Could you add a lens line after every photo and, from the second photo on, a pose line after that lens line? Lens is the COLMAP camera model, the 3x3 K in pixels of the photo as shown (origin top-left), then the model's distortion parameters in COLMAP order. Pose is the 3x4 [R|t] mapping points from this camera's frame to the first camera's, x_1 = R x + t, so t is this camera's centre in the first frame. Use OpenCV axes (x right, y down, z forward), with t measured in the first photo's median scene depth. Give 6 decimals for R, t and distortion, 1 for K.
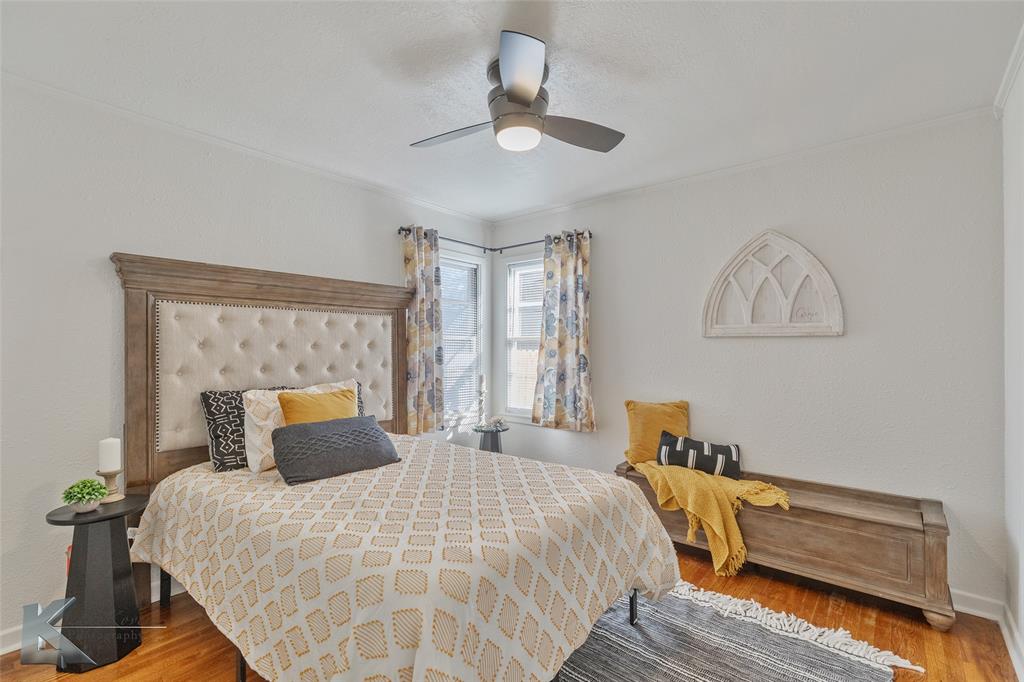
lens RADIAL K [[467.5, 0, 507.8], [0, 467.5, 341.8], [0, 0, 1]] dist [0.005048, -0.004624]
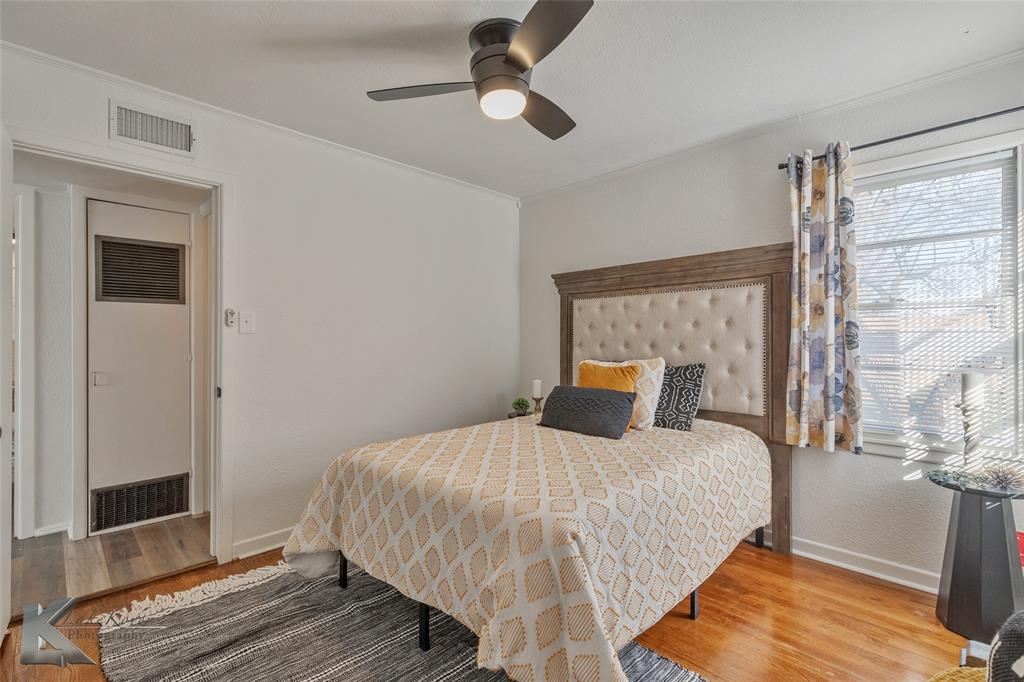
lens RADIAL K [[467.5, 0, 504.9], [0, 467.5, 339.6], [0, 0, 1]] dist [0.005048, -0.004624]
pose [[-0.089242, -0.000418, -0.996010, 0.649974], [0.014042, 0.999900, -0.001678, 0.036194], [0.995911, -0.014136, -0.089227, 0.715827]]
